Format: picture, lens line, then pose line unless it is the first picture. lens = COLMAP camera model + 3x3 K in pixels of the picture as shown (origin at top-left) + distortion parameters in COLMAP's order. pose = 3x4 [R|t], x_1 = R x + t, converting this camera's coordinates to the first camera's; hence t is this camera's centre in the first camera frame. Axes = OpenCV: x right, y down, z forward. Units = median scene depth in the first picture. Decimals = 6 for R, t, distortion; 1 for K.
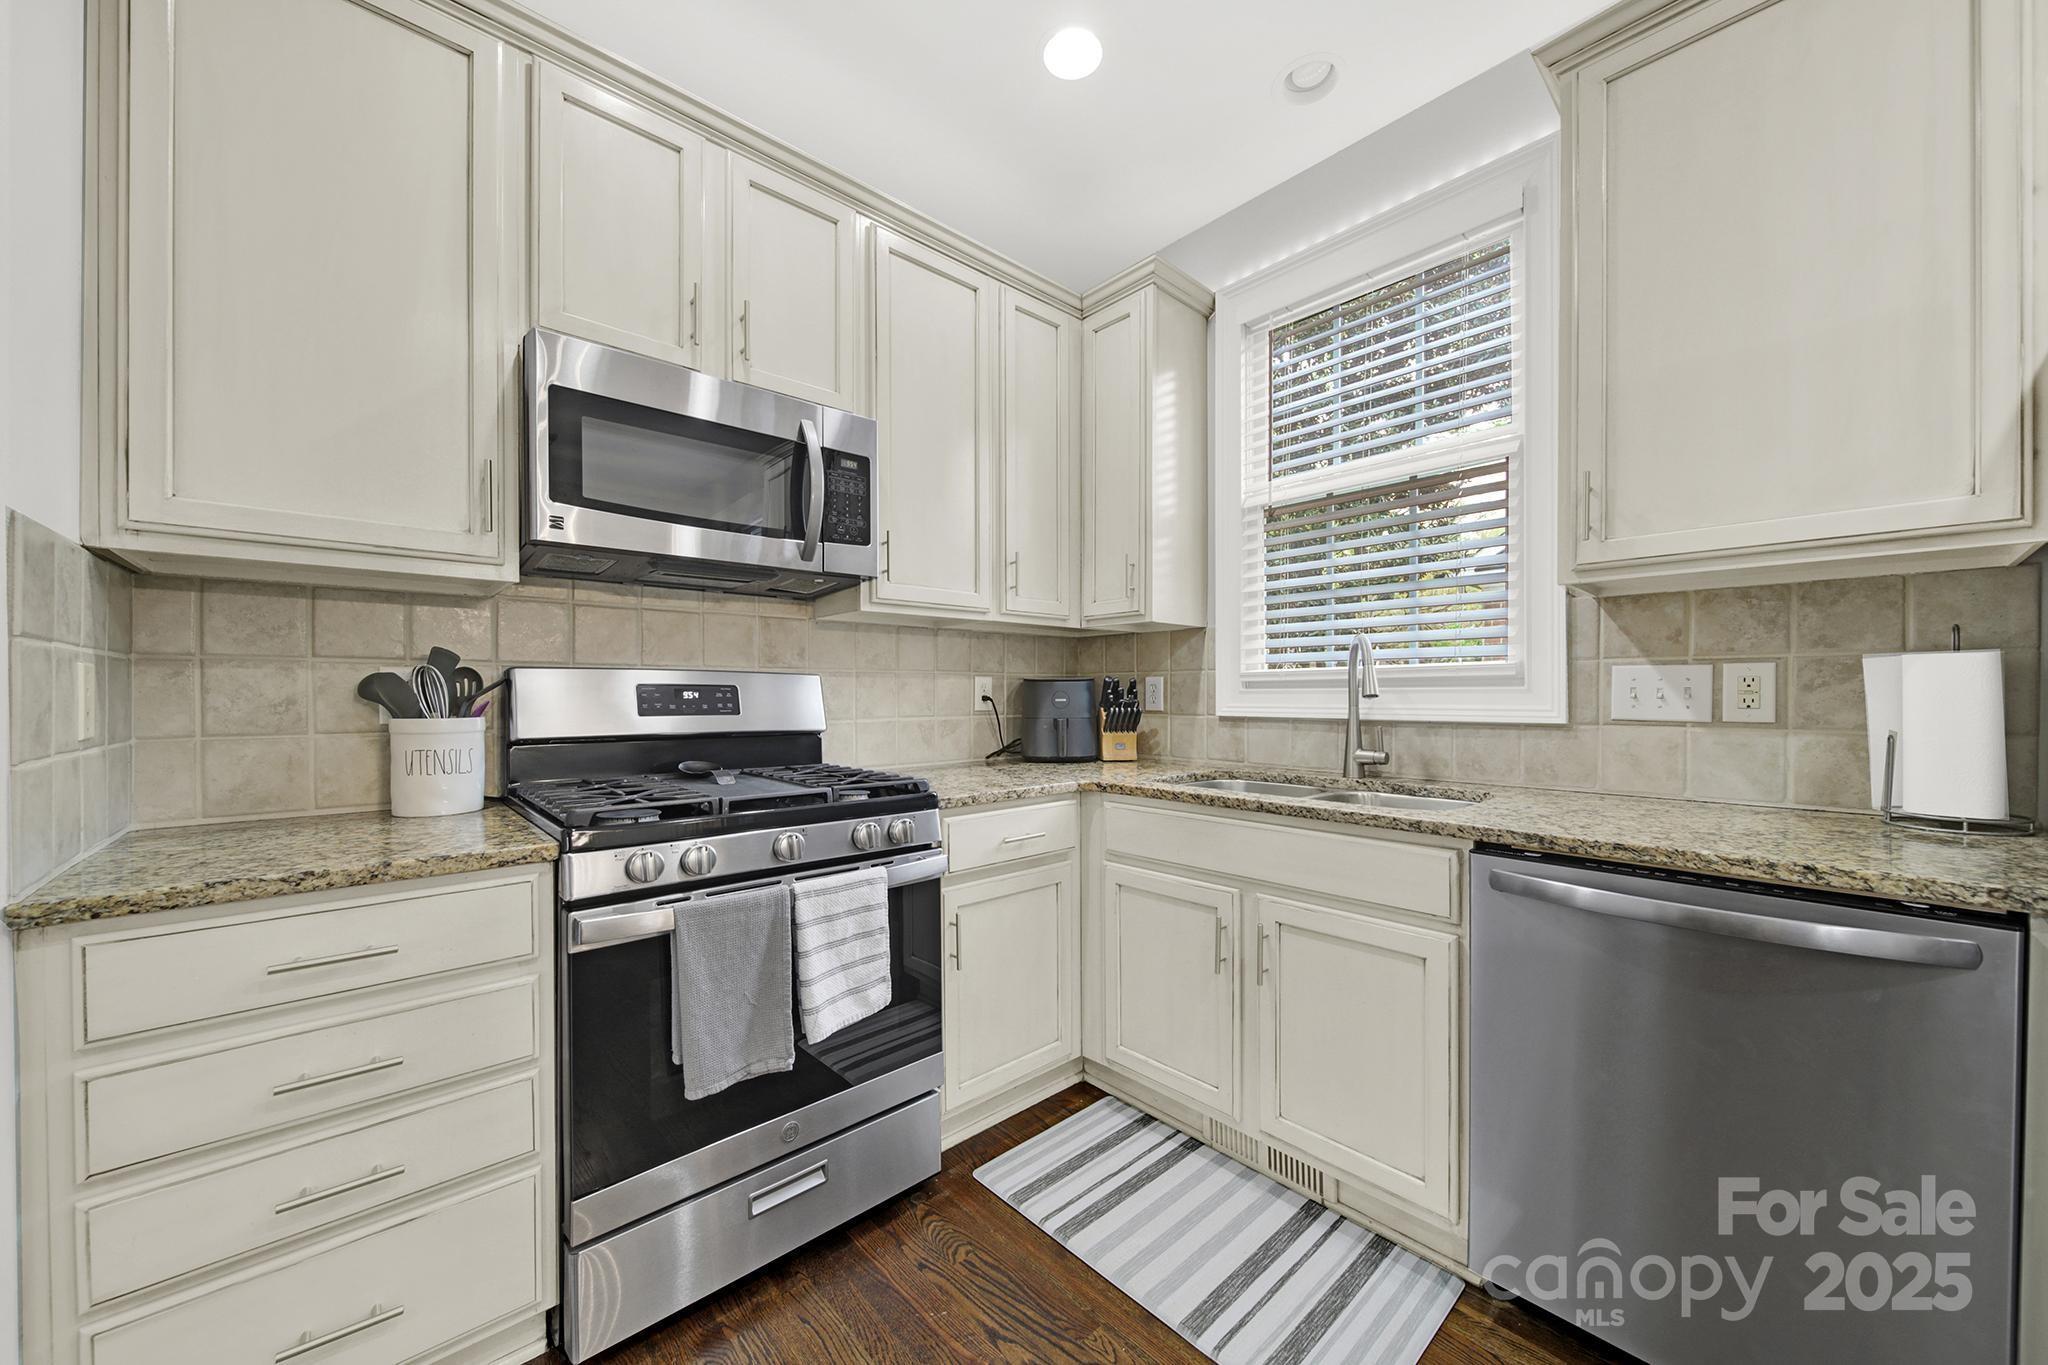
lens RADIAL K [[733.7, 0, 1023.2], [0, 733.7, 671.7], [0, 0, 1]] dist [-0.005749, -0.000424]
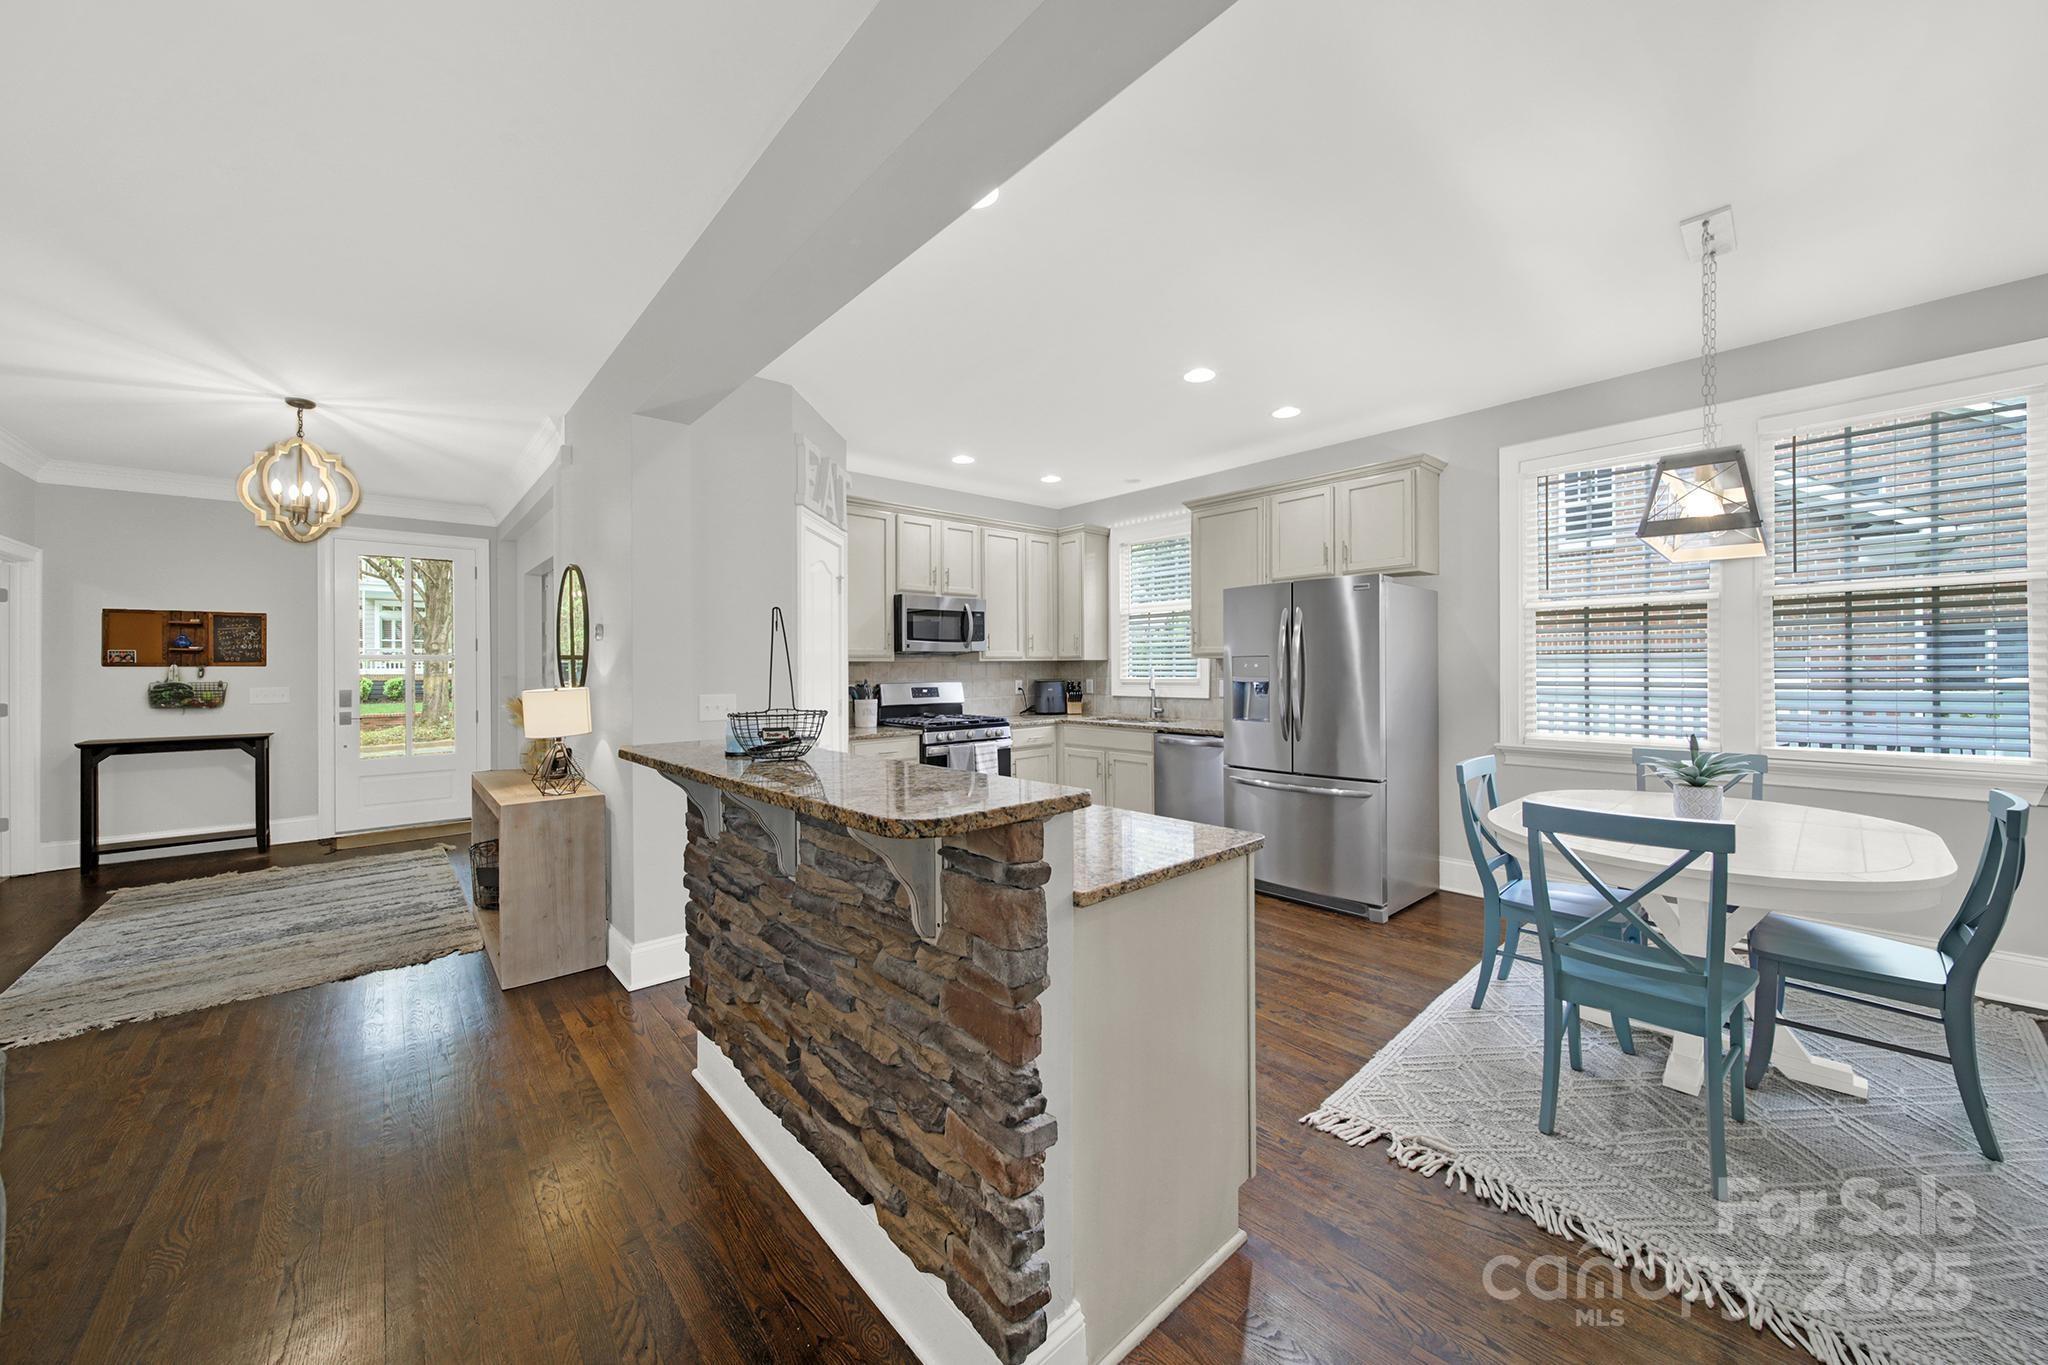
lens RADIAL K [[733.7, 0, 1023.2], [0, 733.7, 671.7], [0, 0, 1]] dist [-0.005749, -0.000424]
pose [[0.999951, -0.007004, -0.006987, -0.027641], [0.007261, 0.999276, 0.037358, -0.142013], [0.006720, -0.037407, 0.999278, -1.827290]]
